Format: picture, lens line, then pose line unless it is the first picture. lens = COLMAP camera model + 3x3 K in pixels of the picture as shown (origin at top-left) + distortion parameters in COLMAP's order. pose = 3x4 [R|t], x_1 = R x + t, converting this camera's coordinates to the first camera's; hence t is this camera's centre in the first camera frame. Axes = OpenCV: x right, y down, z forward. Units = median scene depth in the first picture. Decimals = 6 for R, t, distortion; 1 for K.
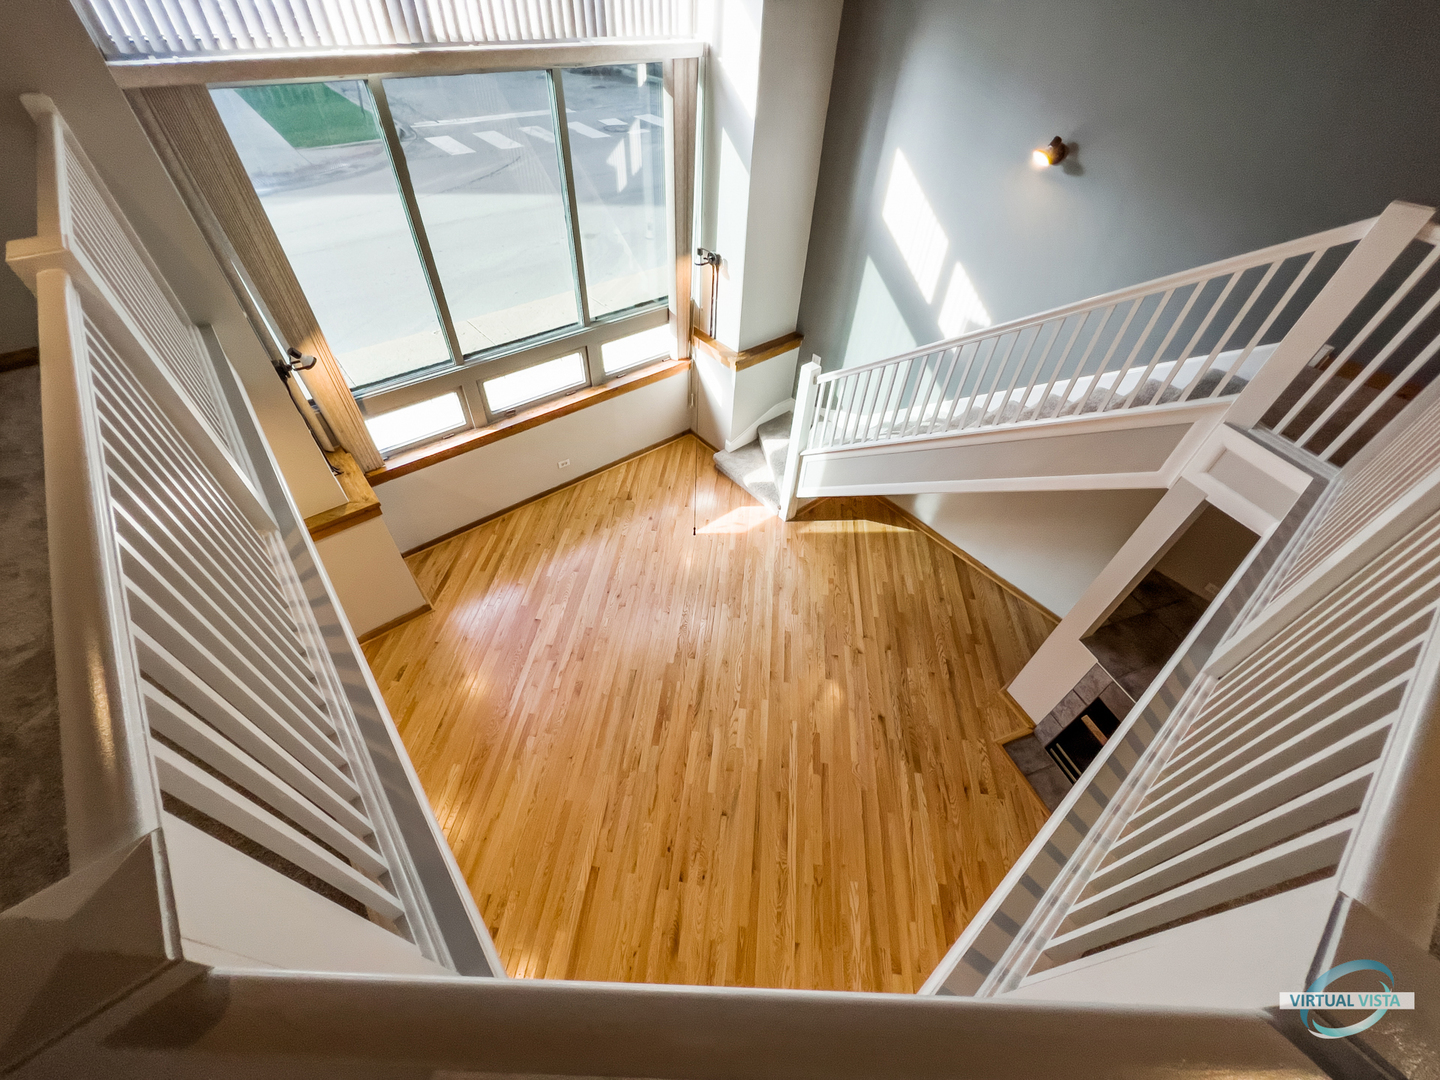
lens RADIAL K [[572.9, 0, 714.1], [0, 572.9, 540.2], [0, 0, 1]] dist [0.001153, -0.000078]
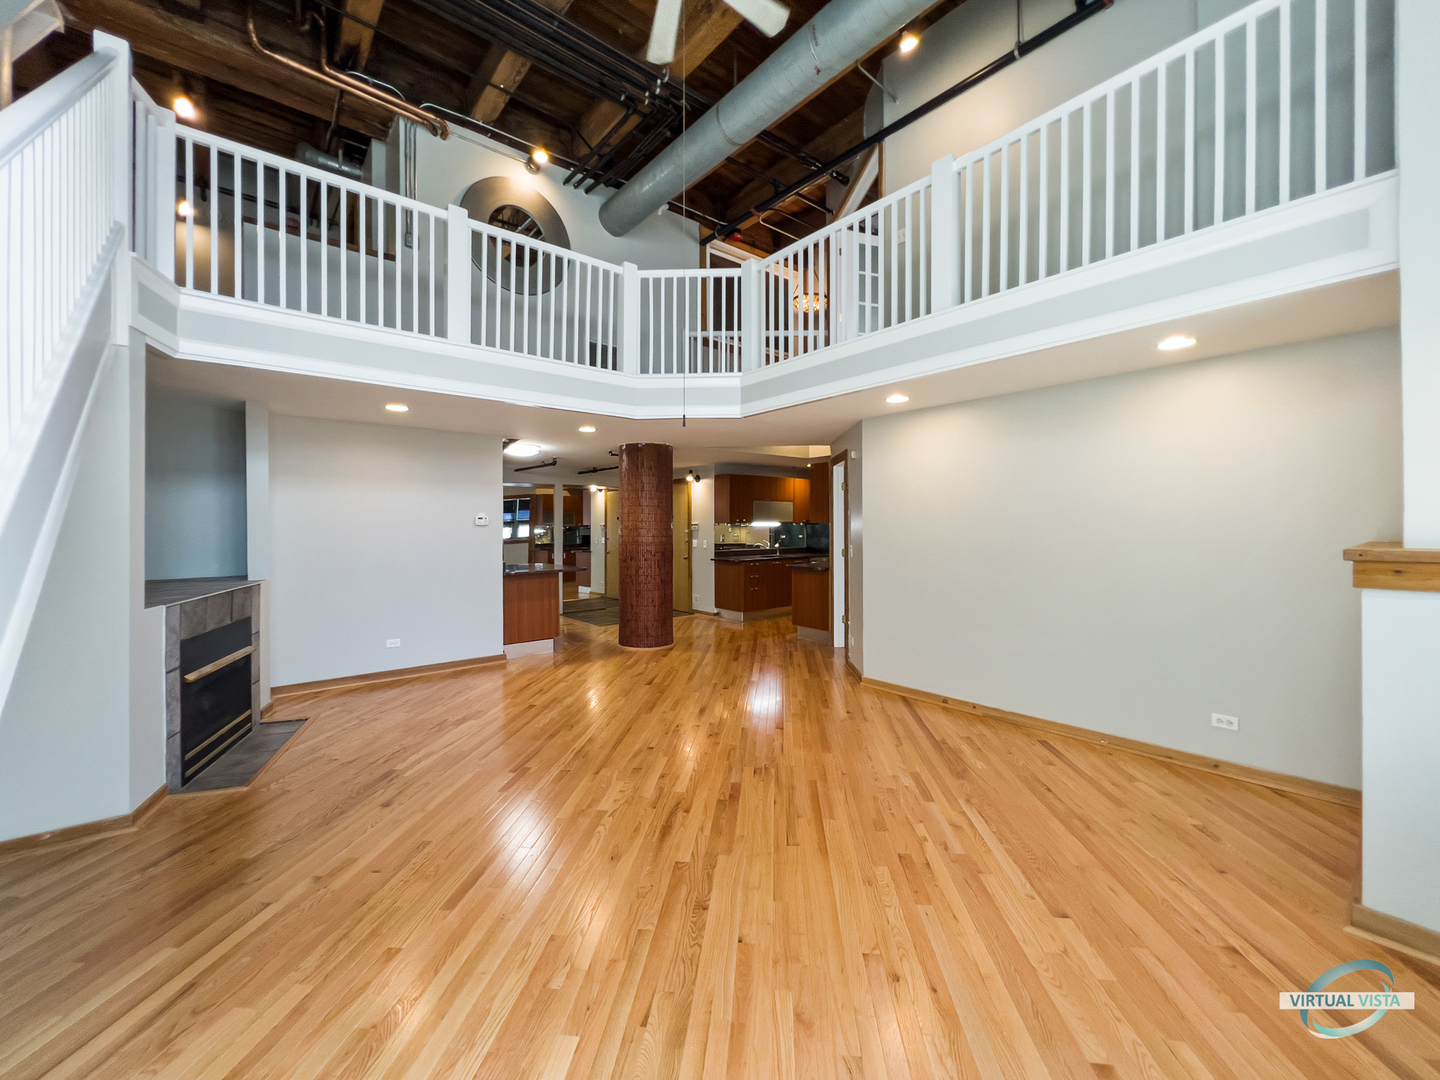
lens RADIAL K [[577.0, 0, 714.4], [0, 577.0, 528.3], [0, 0, 1]] dist [0.001309, -0.000399]
pose [[-0.999379, -0.035224, -0.000500, -0.056355], [-0.024681, 0.689999, 0.723389, -0.346086], [-0.025136, 0.722953, -0.690440, 1.125593]]
